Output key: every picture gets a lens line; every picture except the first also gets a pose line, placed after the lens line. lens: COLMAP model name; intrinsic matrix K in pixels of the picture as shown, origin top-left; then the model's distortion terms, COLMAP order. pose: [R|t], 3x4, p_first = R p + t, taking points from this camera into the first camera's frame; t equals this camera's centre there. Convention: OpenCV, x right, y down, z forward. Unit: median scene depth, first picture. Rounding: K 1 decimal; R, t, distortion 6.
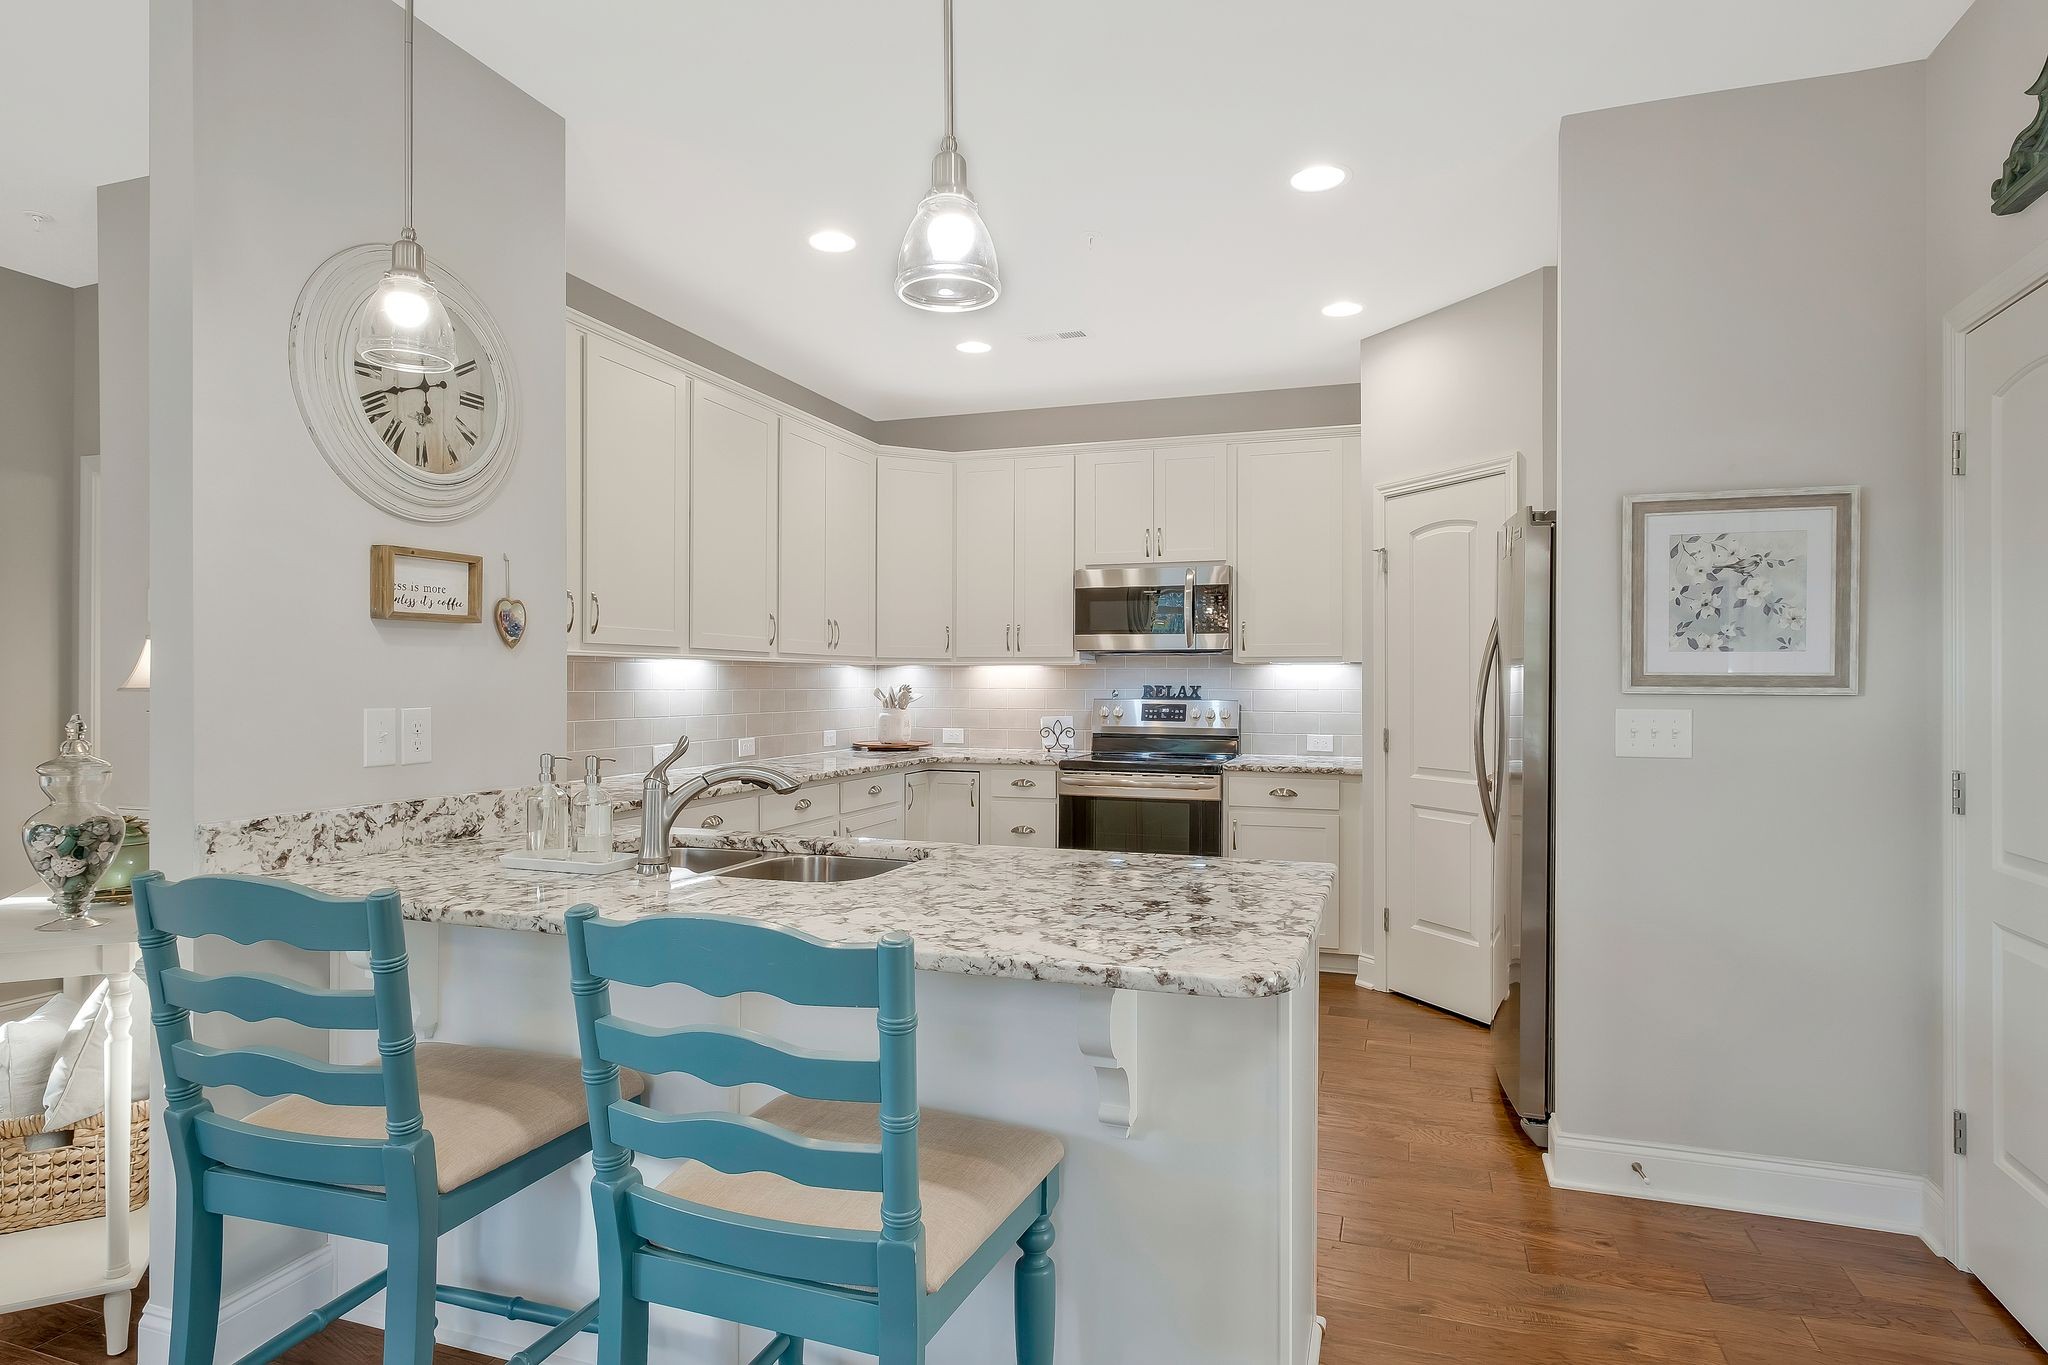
lens RADIAL K [[1128.2, 0, 1024.0], [0, 1128.2, 682.5], [0, 0, 1]] dist [-0.001969, -0.000533]
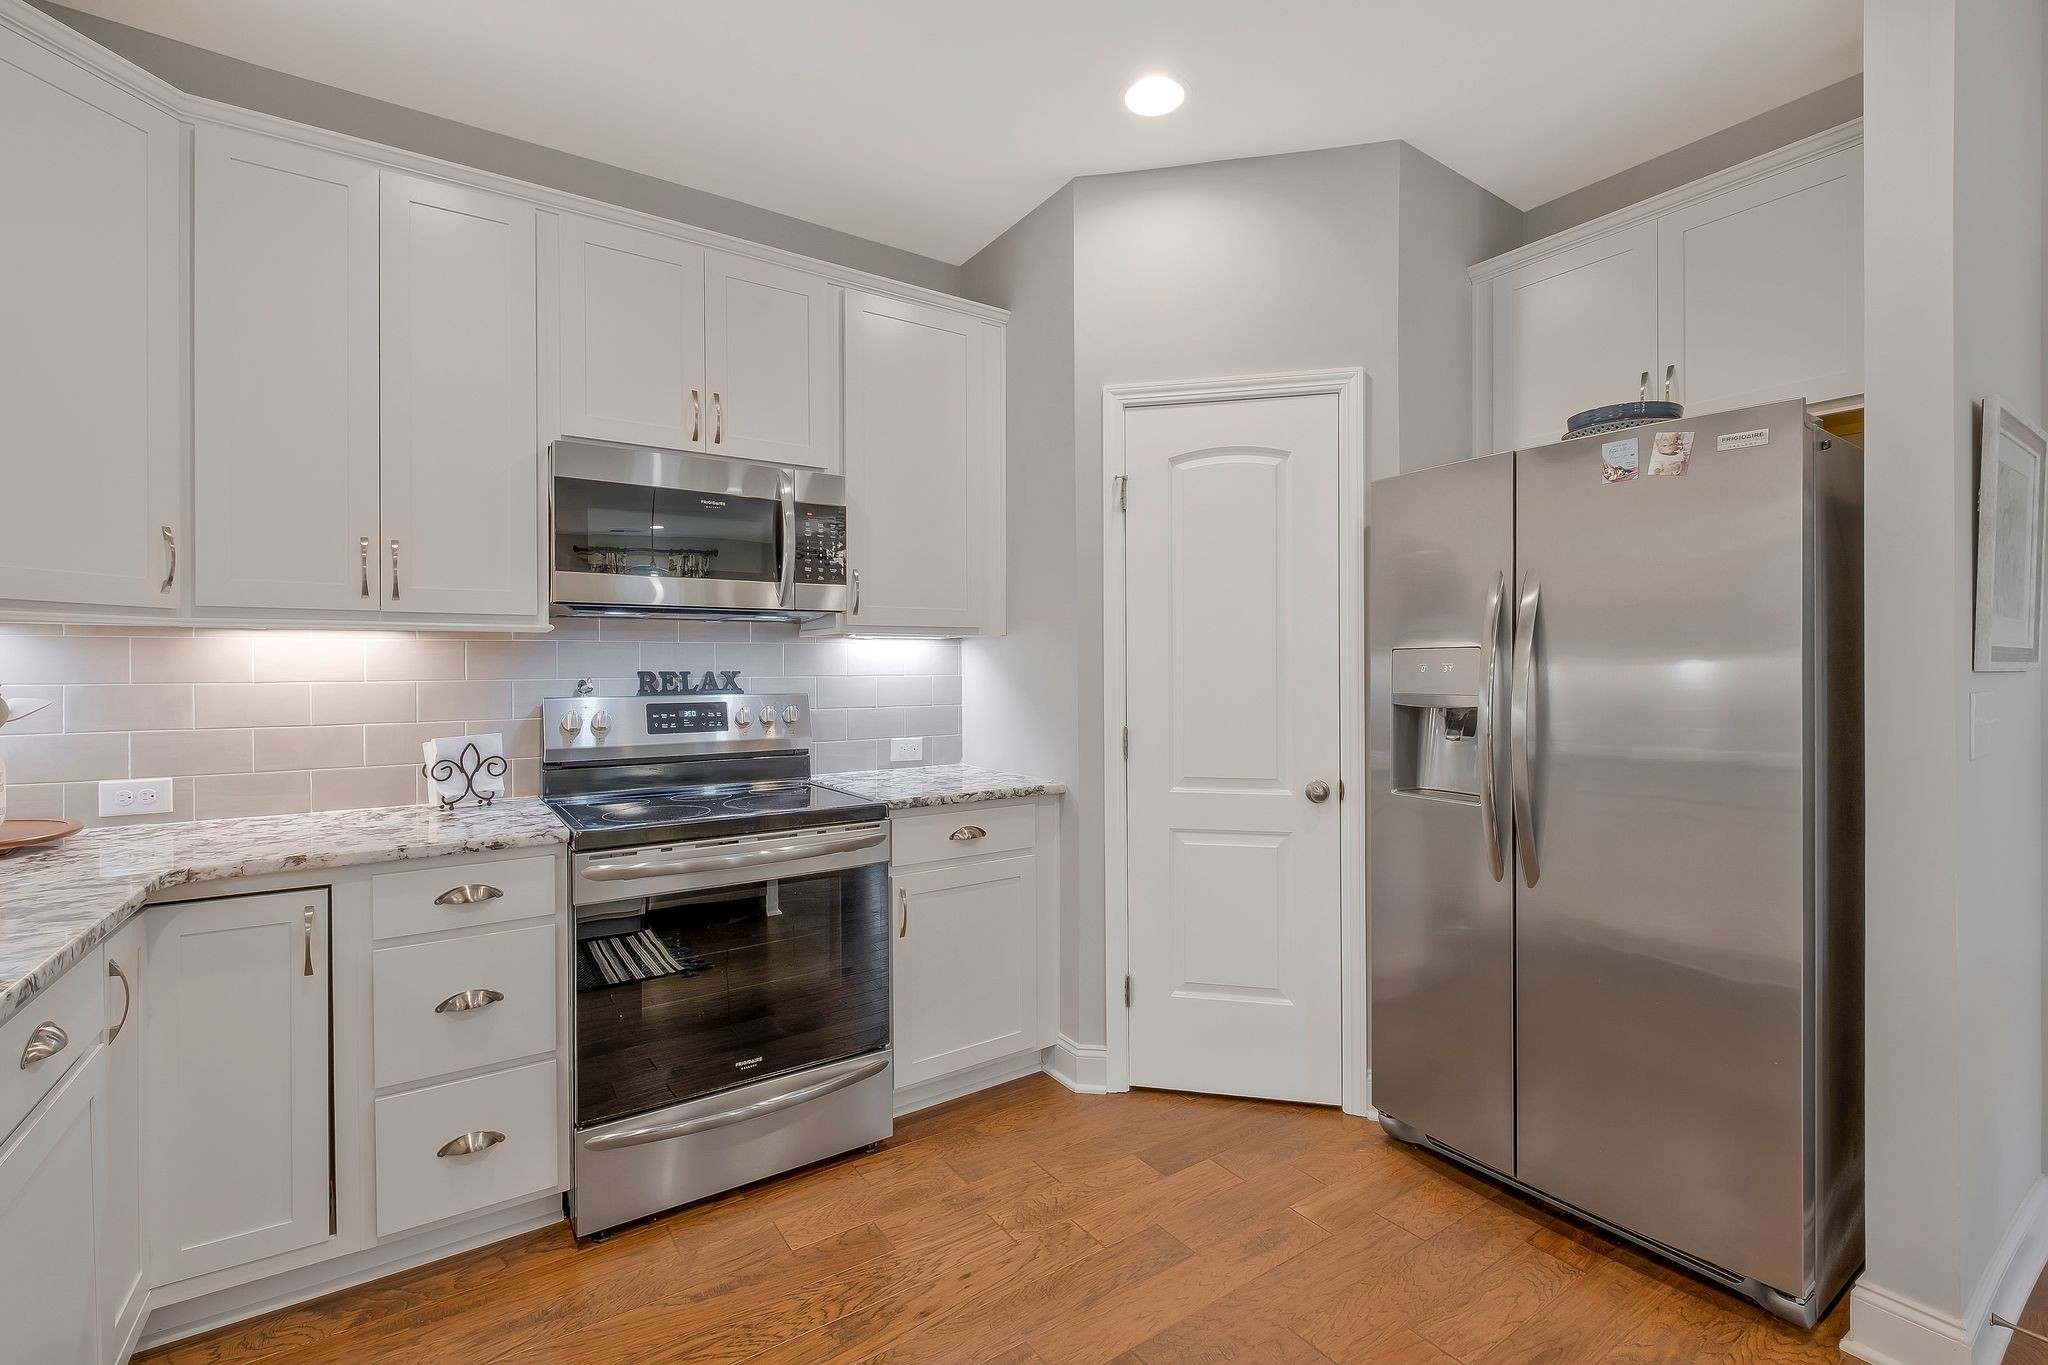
lens RADIAL K [[889.1, 0, 1031.4], [0, 889.1, 669.2], [0, 0, 1]] dist [-0.002892, -0.001089]
pose [[0.592929, -0.007894, 0.805216, -0.147060], [0.006853, 0.999965, 0.004757, 0.000569], [-0.805226, 0.002697, 0.592962, 0.607053]]
